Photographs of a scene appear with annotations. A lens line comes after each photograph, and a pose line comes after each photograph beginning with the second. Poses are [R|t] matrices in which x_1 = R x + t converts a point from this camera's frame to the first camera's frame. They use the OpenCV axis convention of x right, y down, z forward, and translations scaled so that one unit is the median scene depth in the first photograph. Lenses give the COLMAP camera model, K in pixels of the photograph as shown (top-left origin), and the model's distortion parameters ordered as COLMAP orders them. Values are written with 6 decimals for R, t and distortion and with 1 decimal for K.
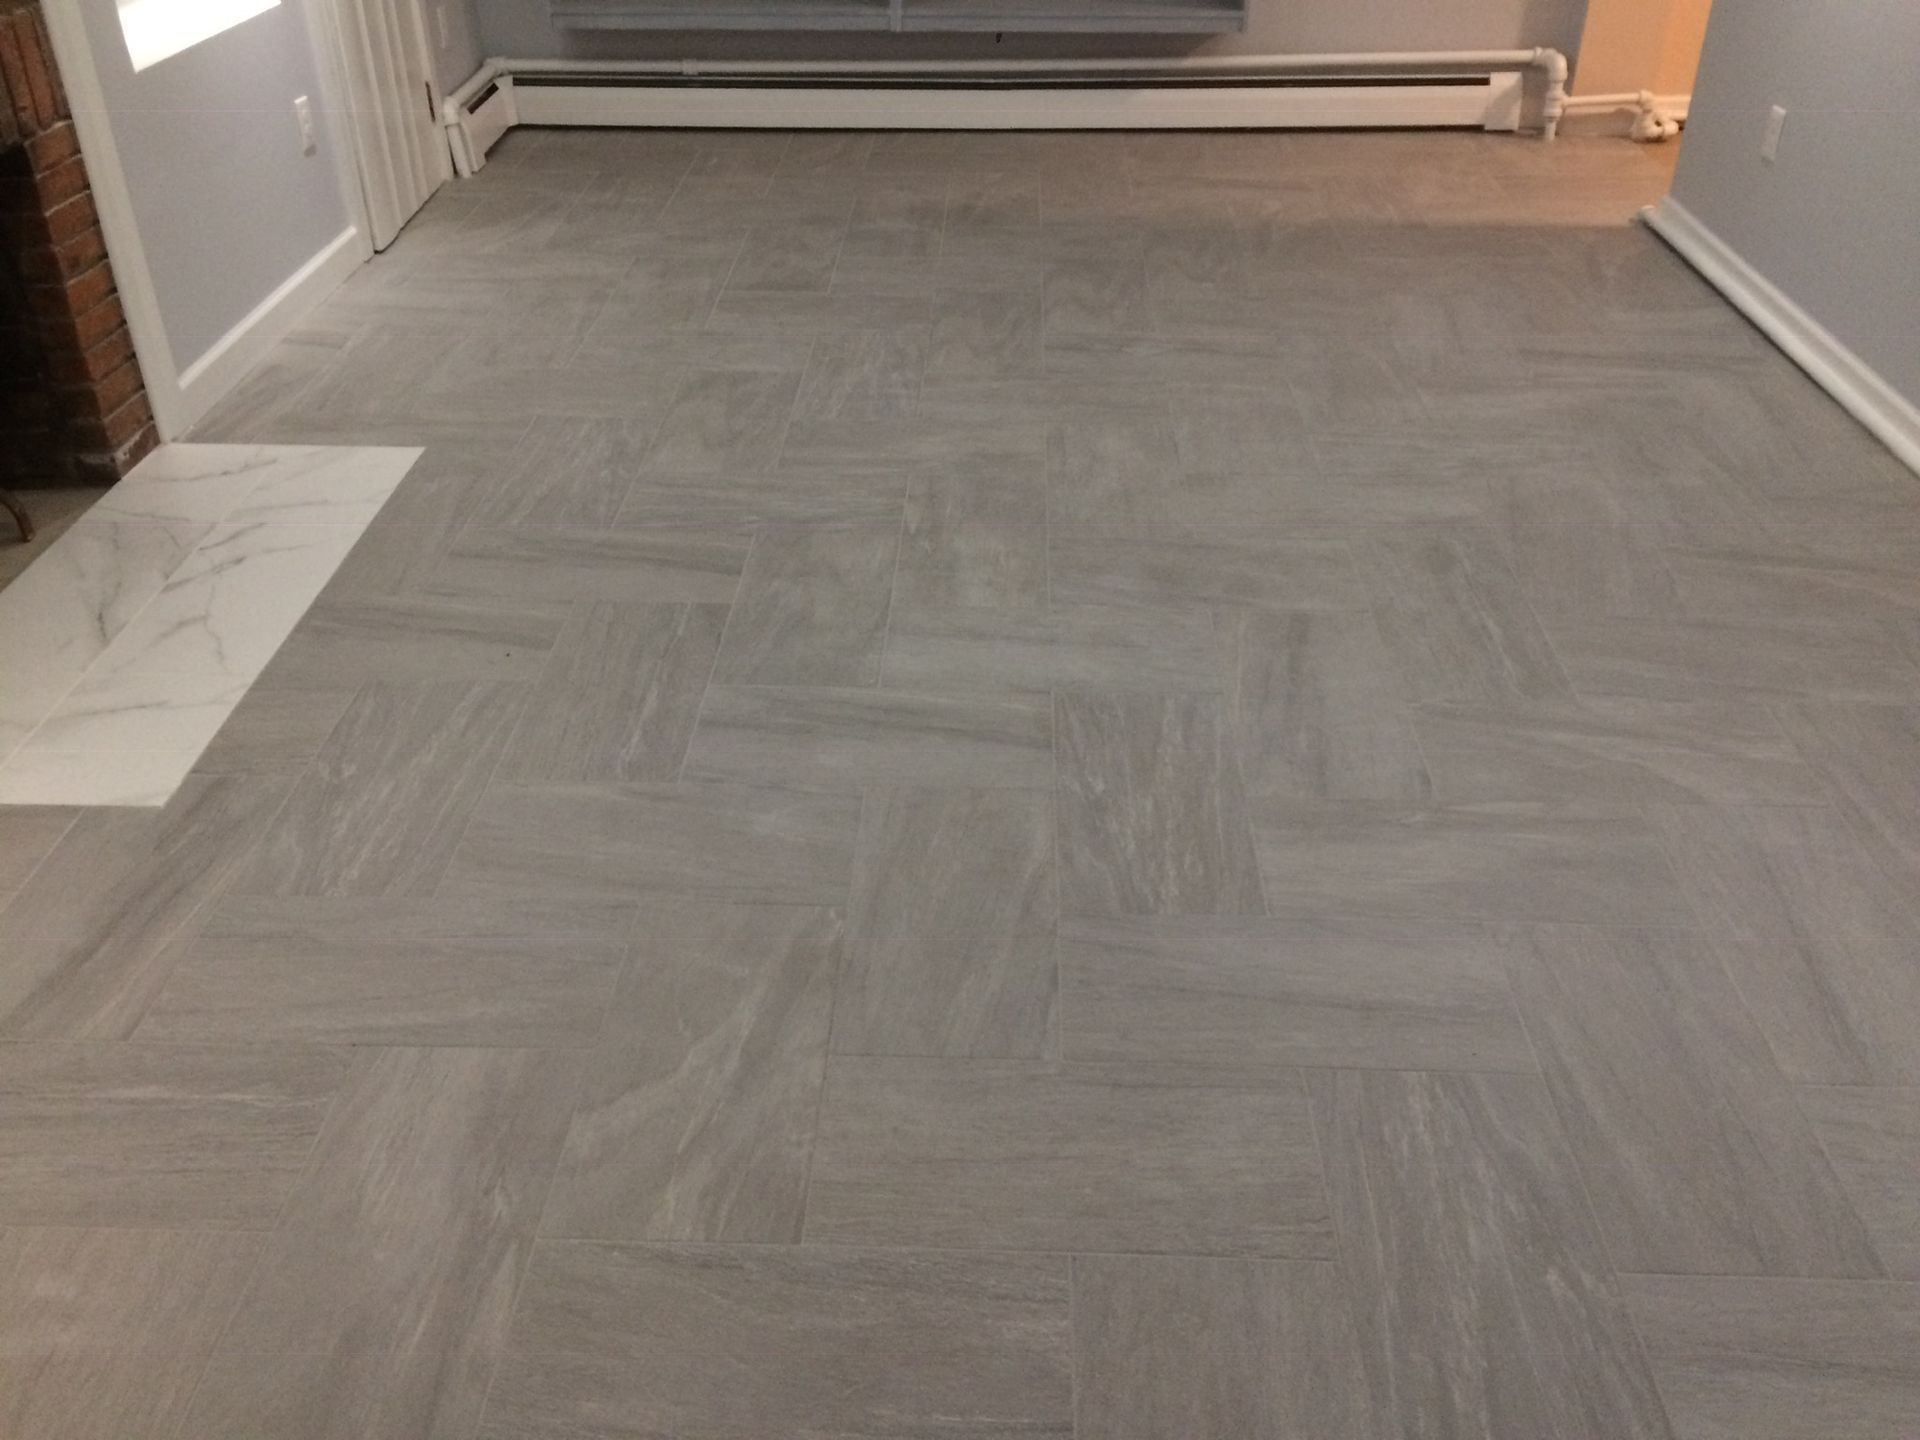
lens RADIAL K [[1641.2, 0, 945.7], [0, 1641.2, 725.4], [0, 0, 1]] dist [0.071729, -0.089496]
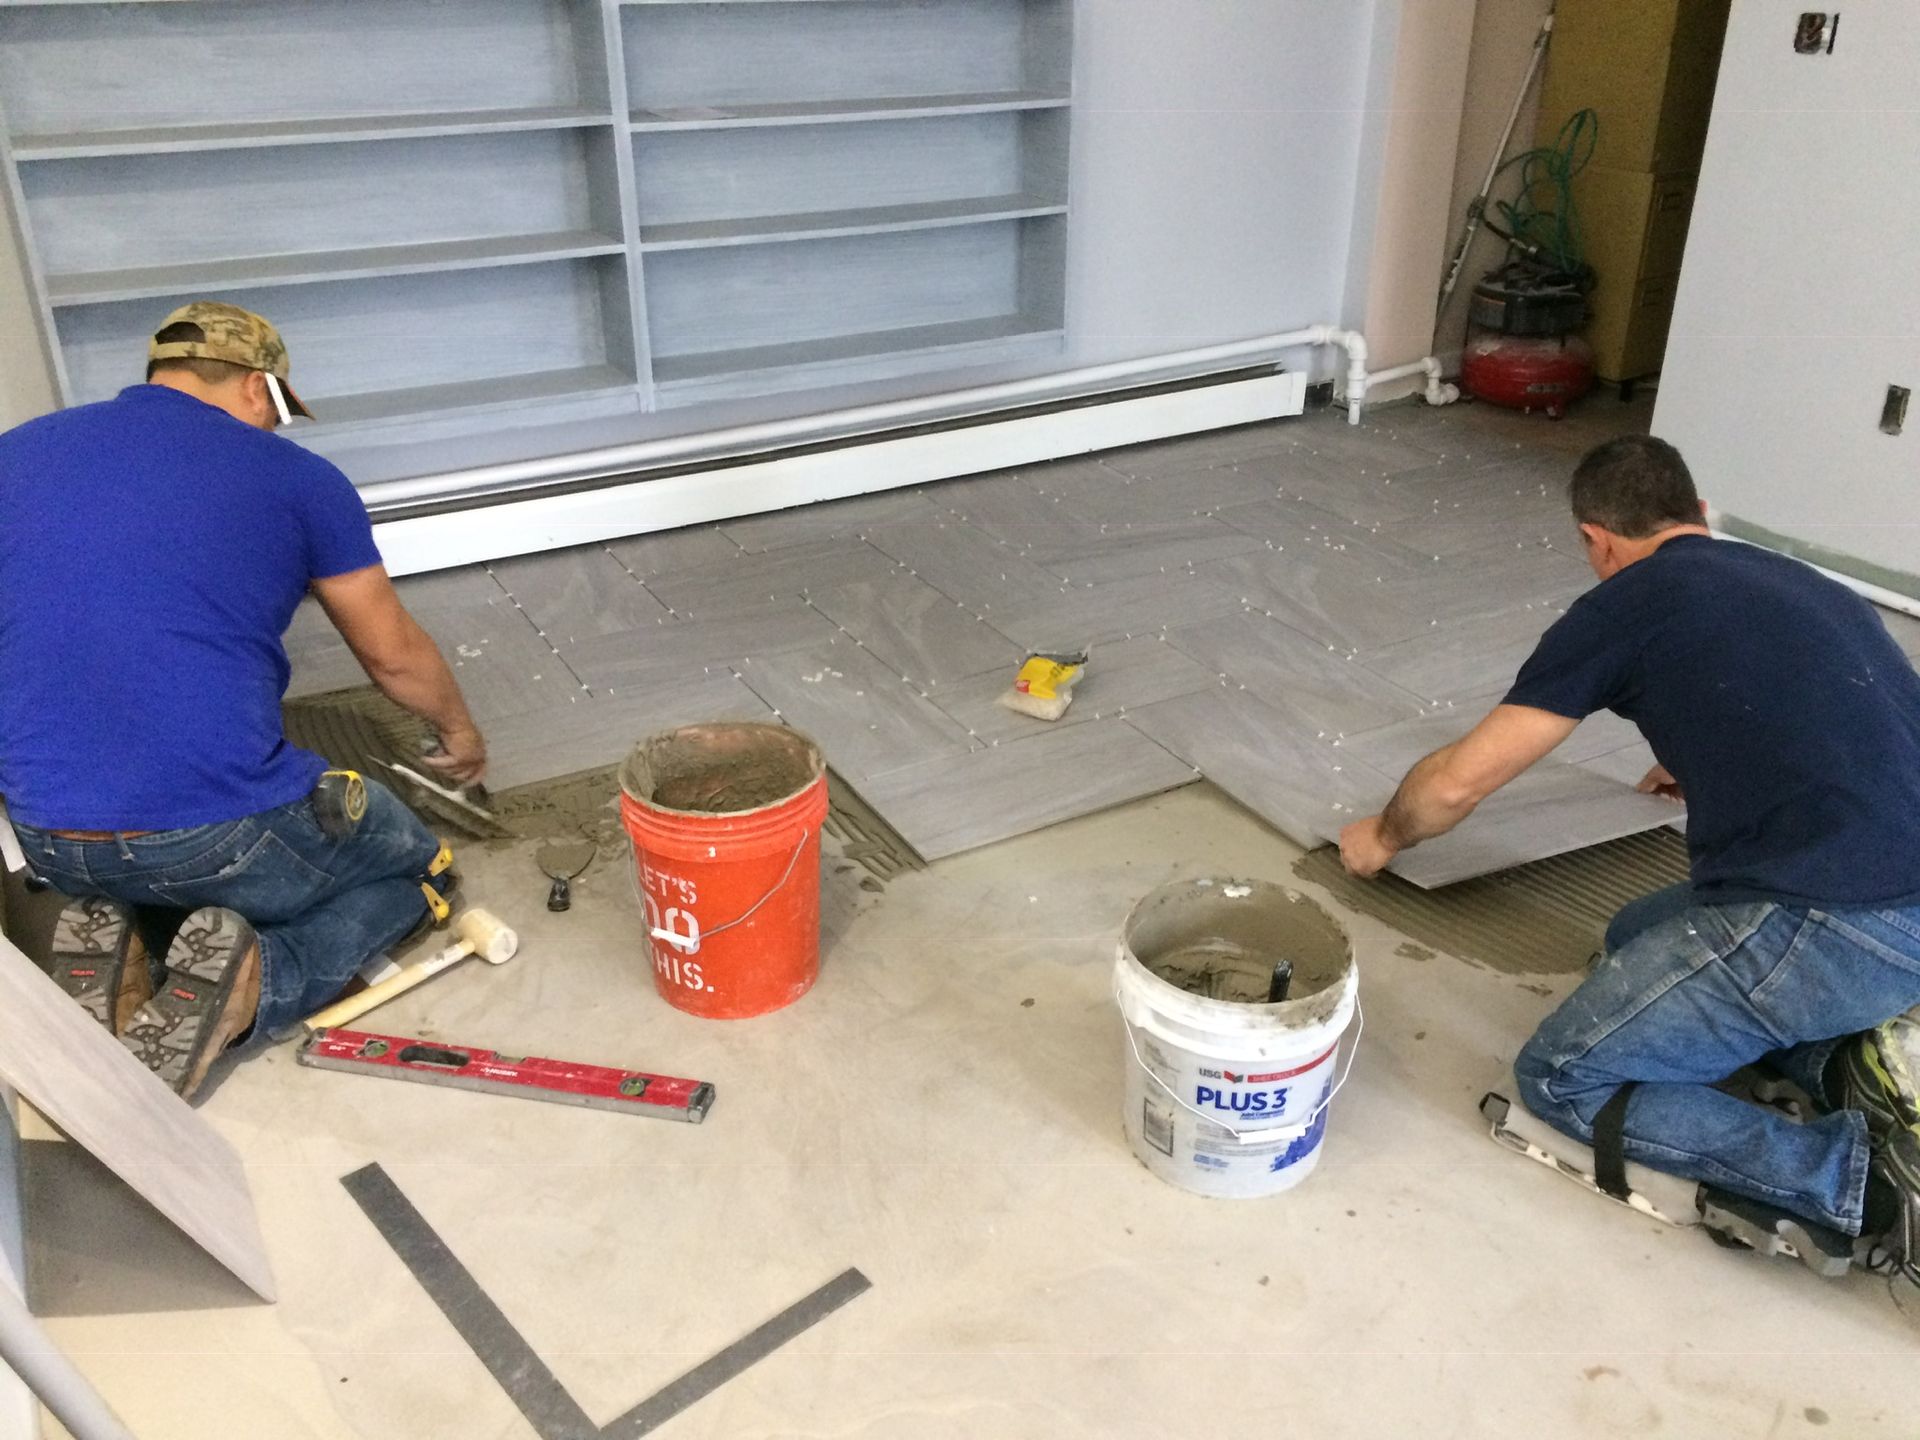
lens RADIAL K [[1641.2, 0, 962.0], [0, 1641.2, 721.2], [0, 0, 1]] dist [0.071729, -0.089496]
pose [[0.852726, -0.230741, 0.468633, -0.635098], [0.285951, 0.956984, -0.049126, -0.525699], [-0.437139, 0.175897, 0.882026, 0.838319]]
